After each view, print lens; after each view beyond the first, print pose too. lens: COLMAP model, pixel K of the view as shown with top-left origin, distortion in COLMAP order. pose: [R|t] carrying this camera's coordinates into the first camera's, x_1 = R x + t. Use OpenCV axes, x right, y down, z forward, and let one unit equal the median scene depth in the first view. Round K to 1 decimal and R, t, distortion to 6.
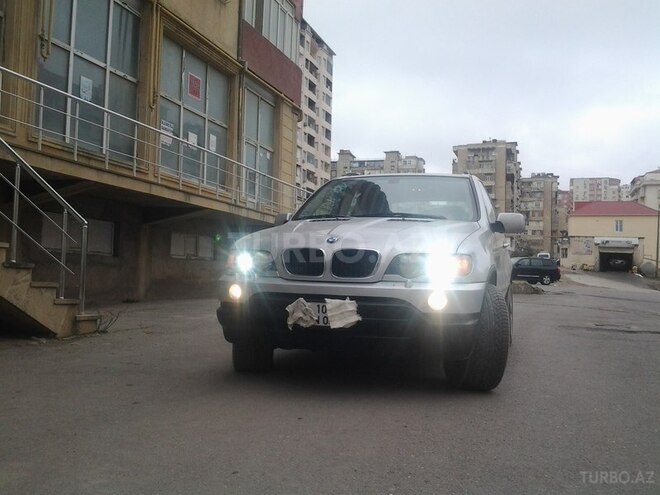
lens RADIAL K [[621.3, 0, 330.0], [0, 621.3, 247.5], [0, 0, 1]] dist [0.008102, -0.119877]
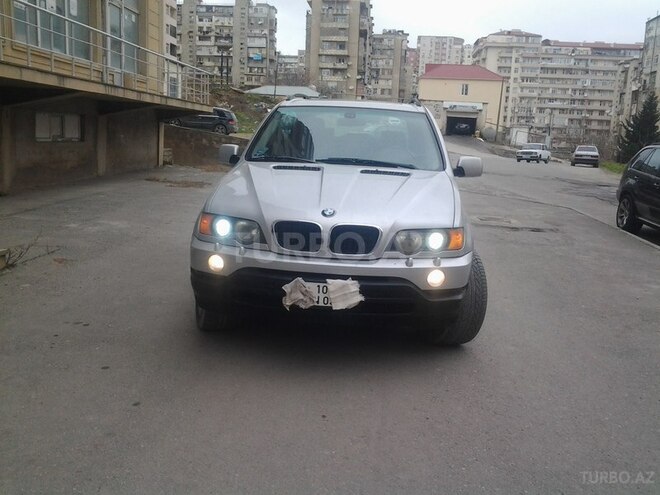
lens RADIAL K [[621.3, 0, 330.0], [0, 621.3, 247.5], [0, 0, 1]] dist [0.008102, -0.119877]
pose [[0.971617, -0.027709, 0.234929, -0.078660], [-0.026731, 0.973894, 0.225424, -0.063257], [-0.235043, -0.225306, 0.945512, 0.034470]]
